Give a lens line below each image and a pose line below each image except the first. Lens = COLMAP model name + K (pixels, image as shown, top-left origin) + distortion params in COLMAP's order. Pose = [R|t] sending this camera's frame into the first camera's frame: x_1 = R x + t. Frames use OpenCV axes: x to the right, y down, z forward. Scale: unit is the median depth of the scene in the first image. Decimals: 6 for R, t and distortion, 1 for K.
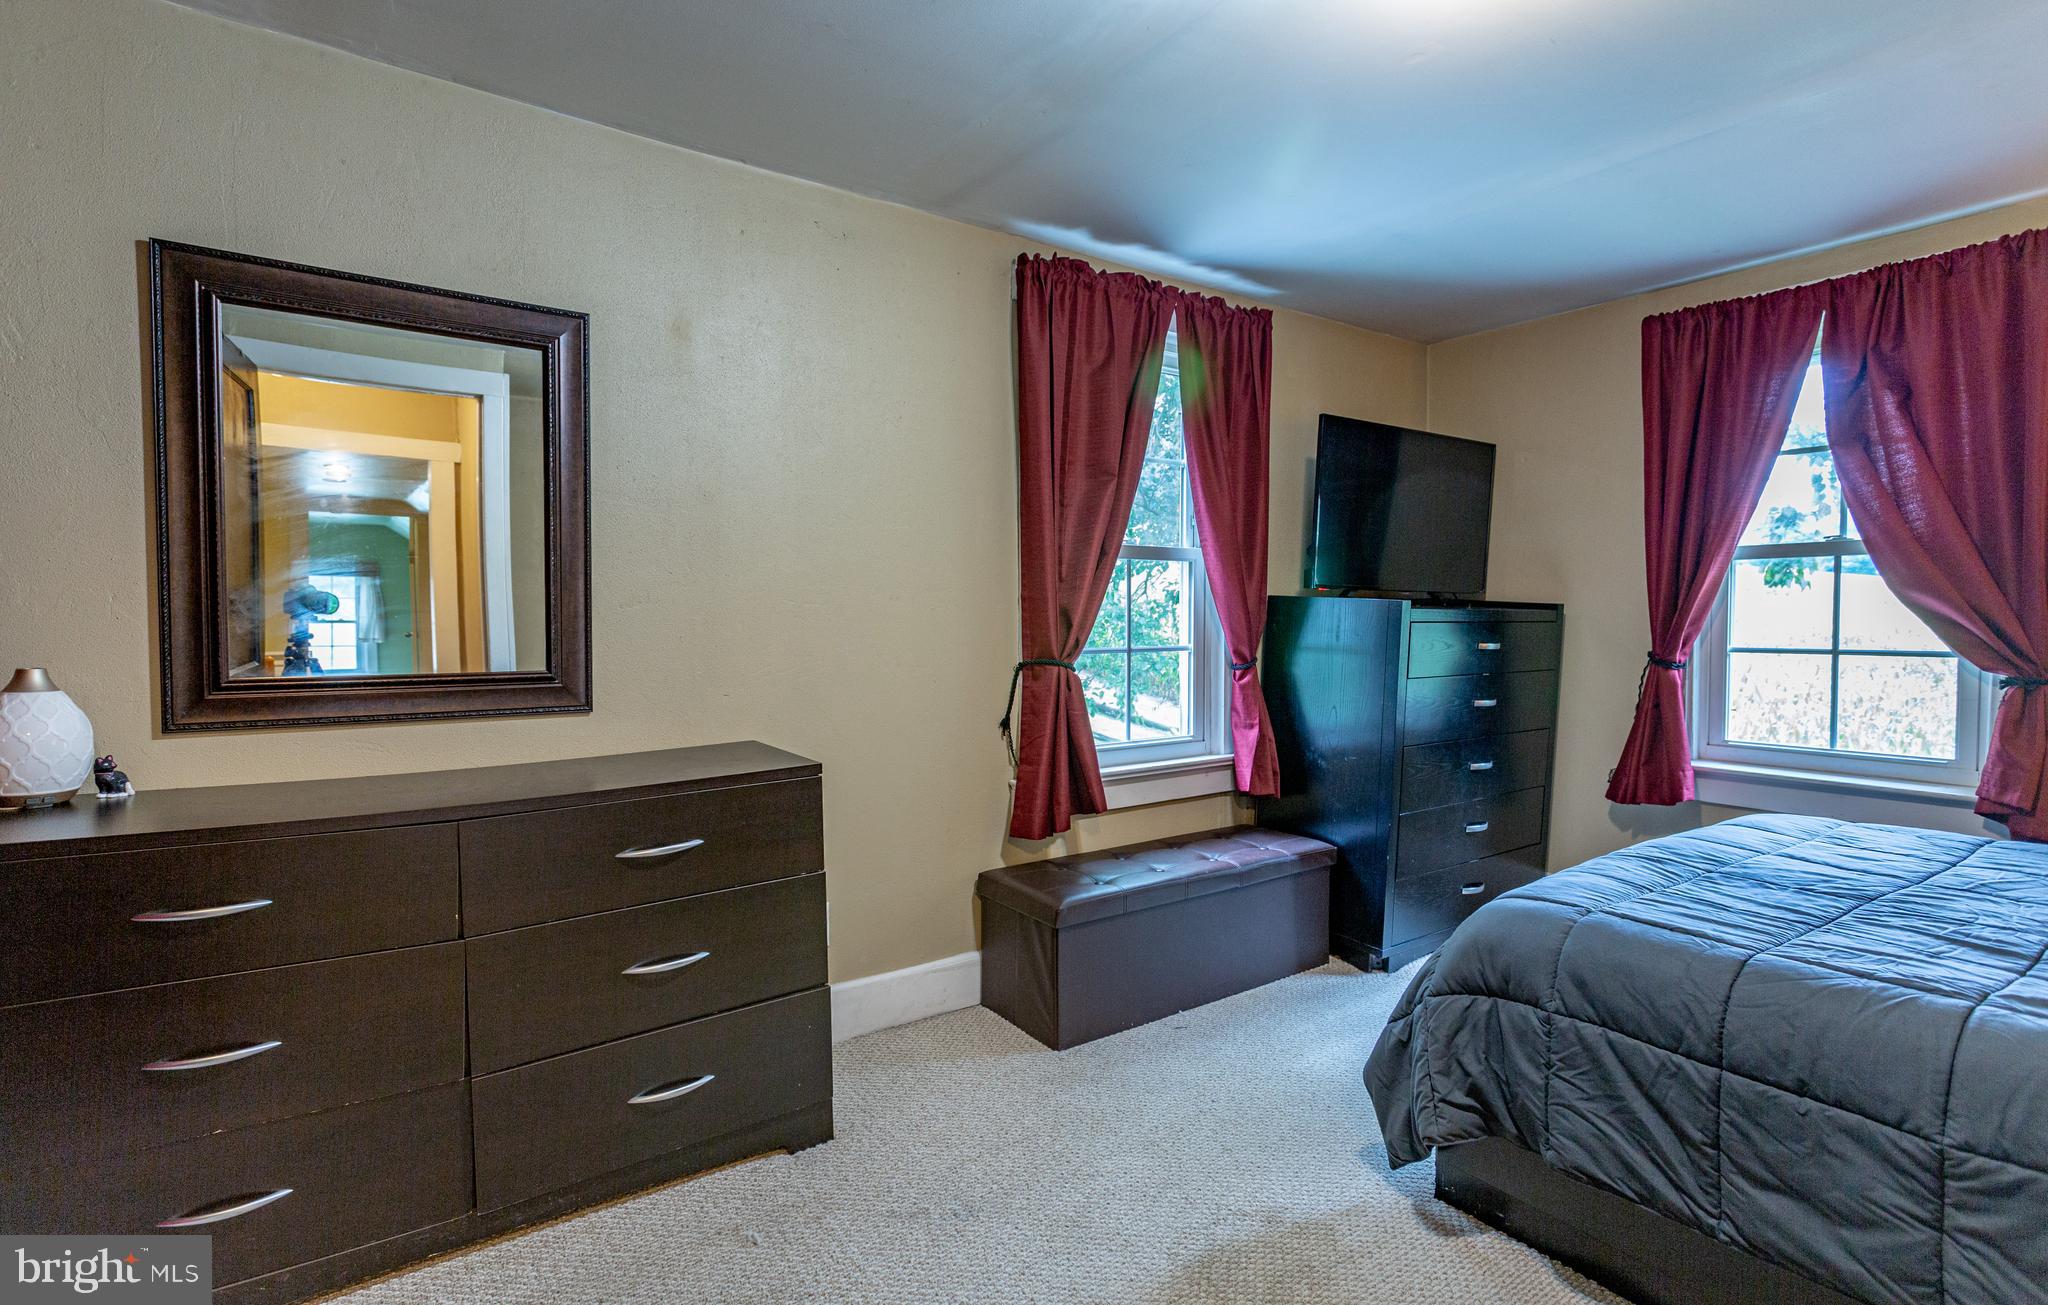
lens RADIAL K [[971.7, 0, 1021.2], [0, 971.7, 631.3], [0, 0, 1]] dist [-0.011268, 0.001668]
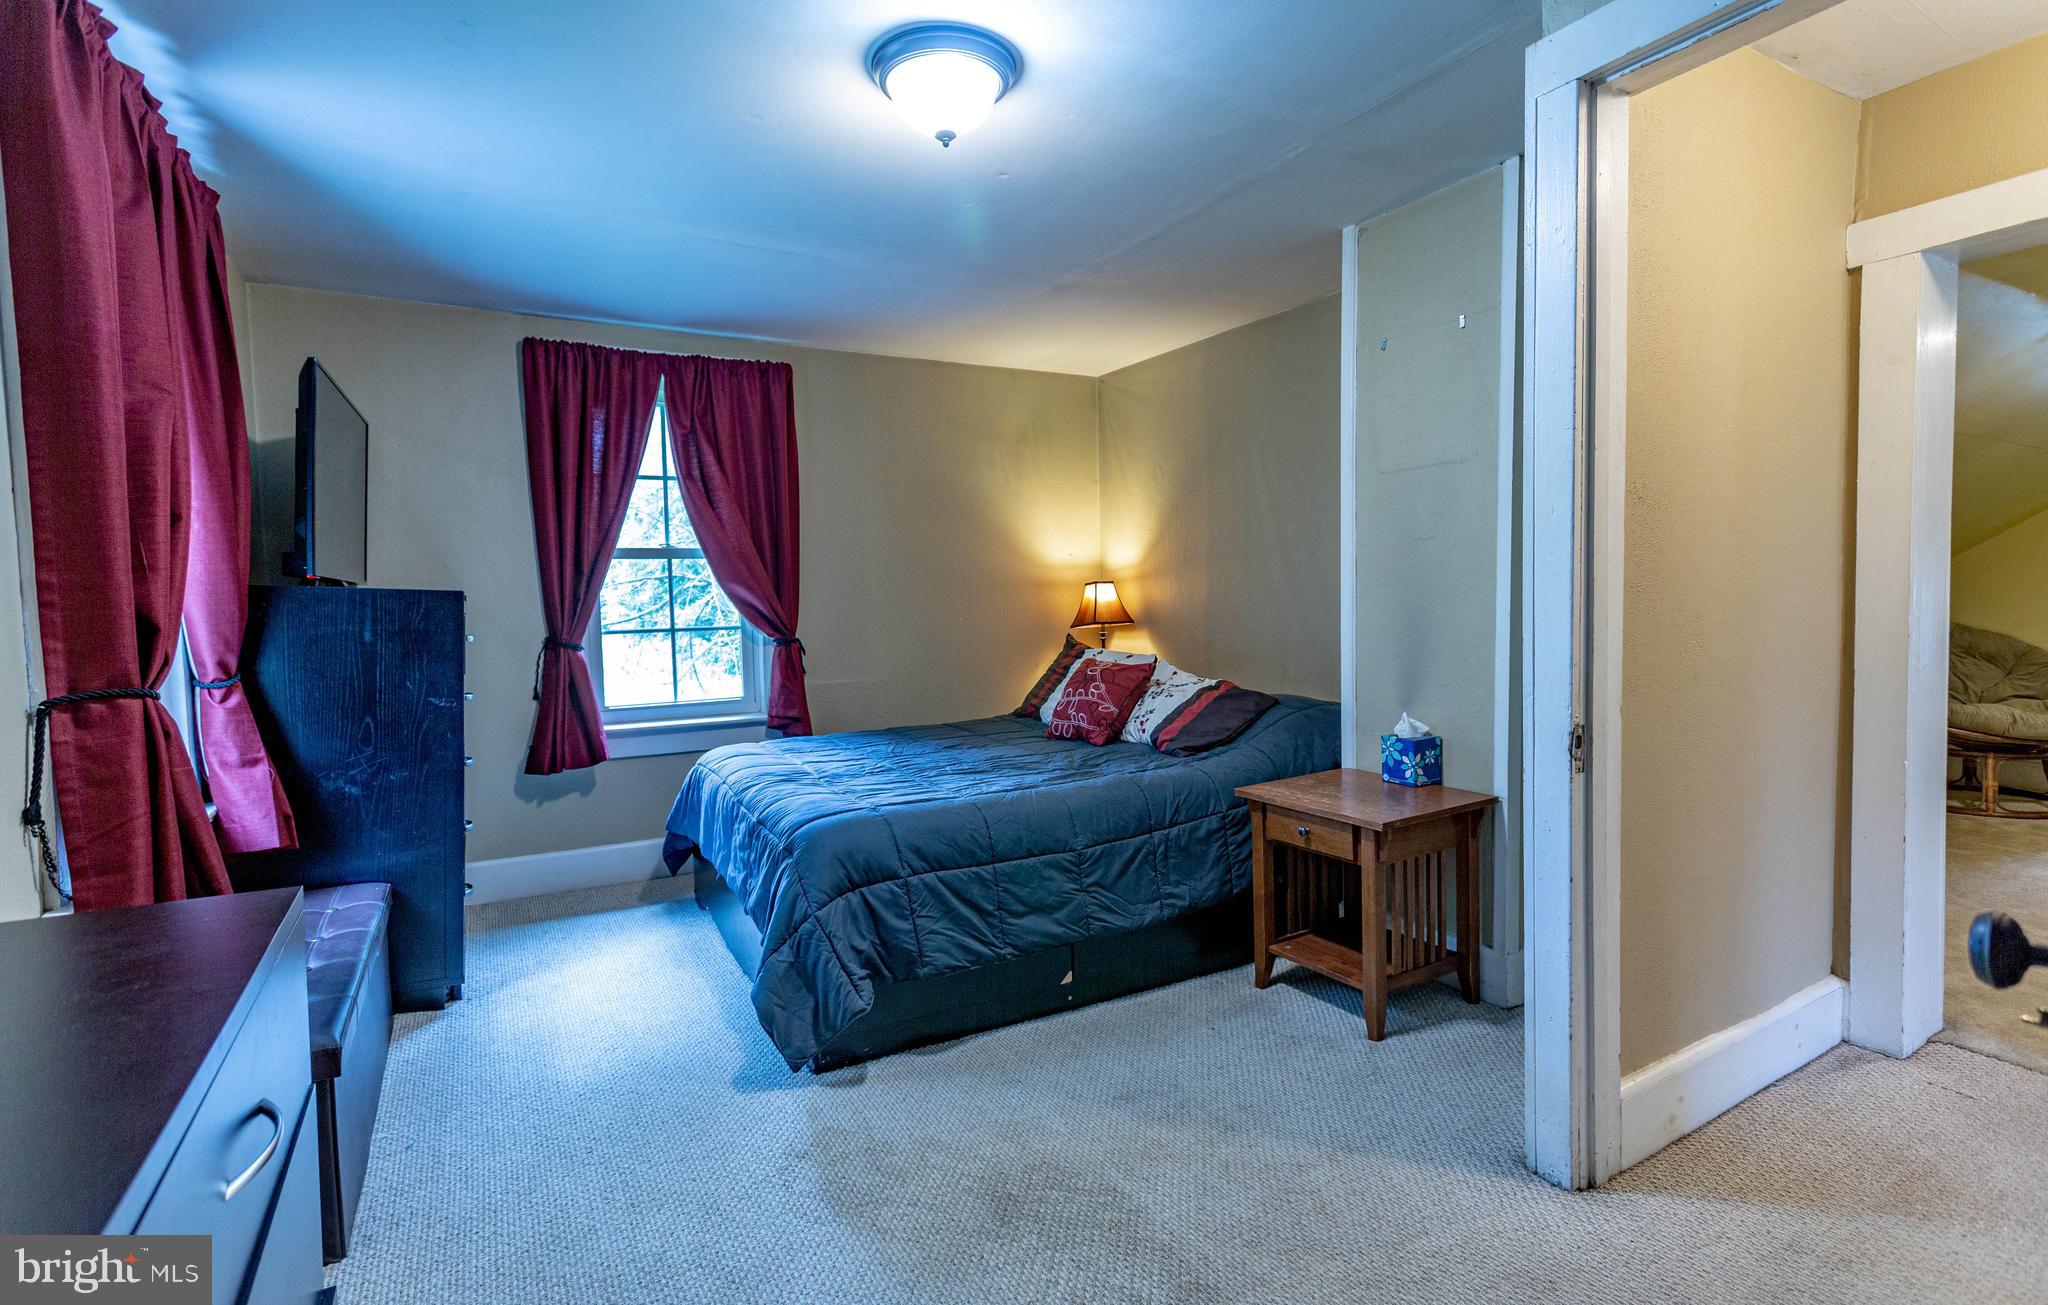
lens RADIAL K [[971.7, 0, 1021.2], [0, 971.7, 631.3], [0, 0, 1]] dist [-0.011268, 0.001668]
pose [[0.103958, -0.040049, 0.993775, -0.522304], [0.038895, 0.998588, 0.036174, -0.007549], [-0.993821, 0.034892, 0.105369, 0.416278]]
